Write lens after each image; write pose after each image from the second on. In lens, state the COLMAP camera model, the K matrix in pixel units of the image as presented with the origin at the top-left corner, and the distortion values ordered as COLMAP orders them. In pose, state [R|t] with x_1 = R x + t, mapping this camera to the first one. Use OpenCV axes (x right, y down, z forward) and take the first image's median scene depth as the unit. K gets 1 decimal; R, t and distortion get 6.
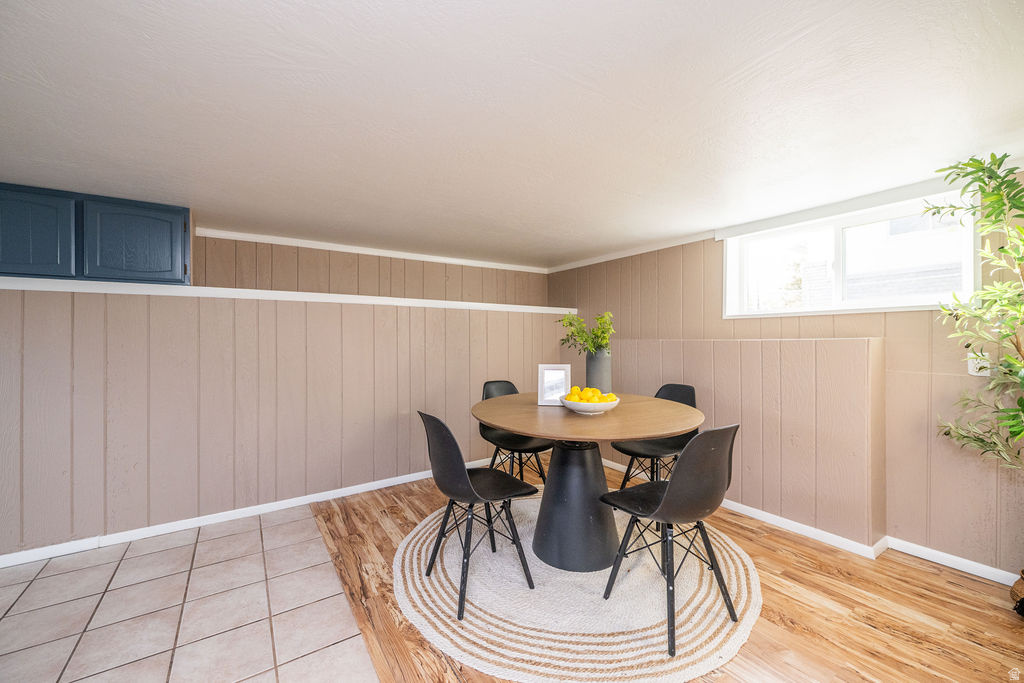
lens RADIAL K [[409.7, 0, 512.4], [0, 409.7, 340.5], [0, 0, 1]] dist [0.000572, -0.000520]
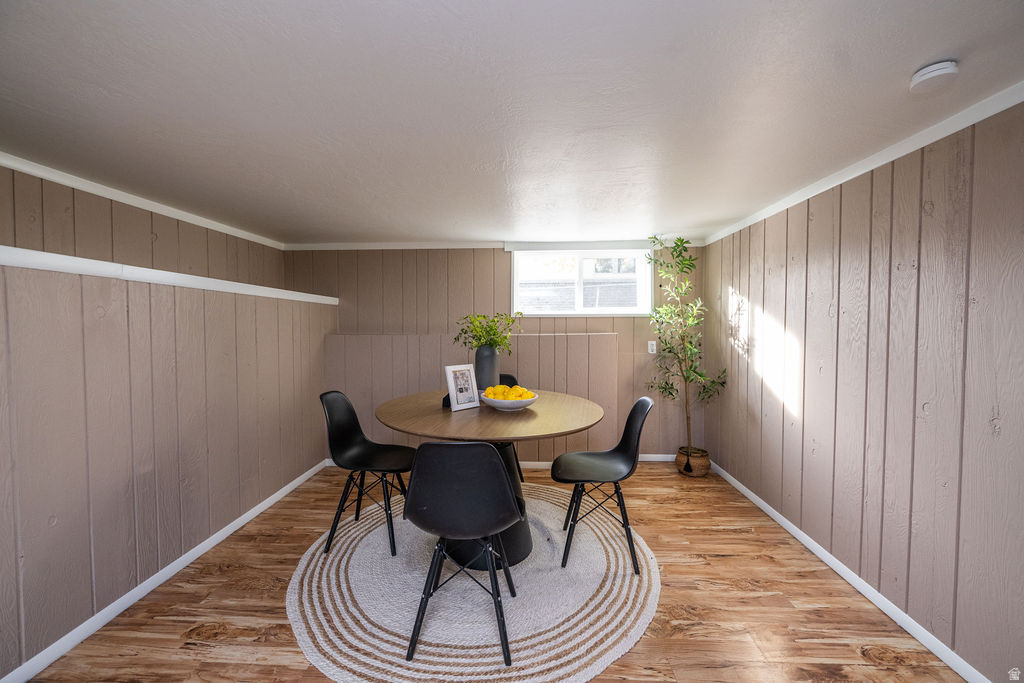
lens RADIAL K [[409.7, 0, 514.0], [0, 409.7, 337.9], [0, 0, 1]] dist [0.000572, -0.000520]
pose [[0.579227, -0.020936, 0.814897, -0.582793], [0.003083, 0.999719, 0.023492, -0.022936], [-0.815160, -0.011095, 0.579129, 0.355282]]
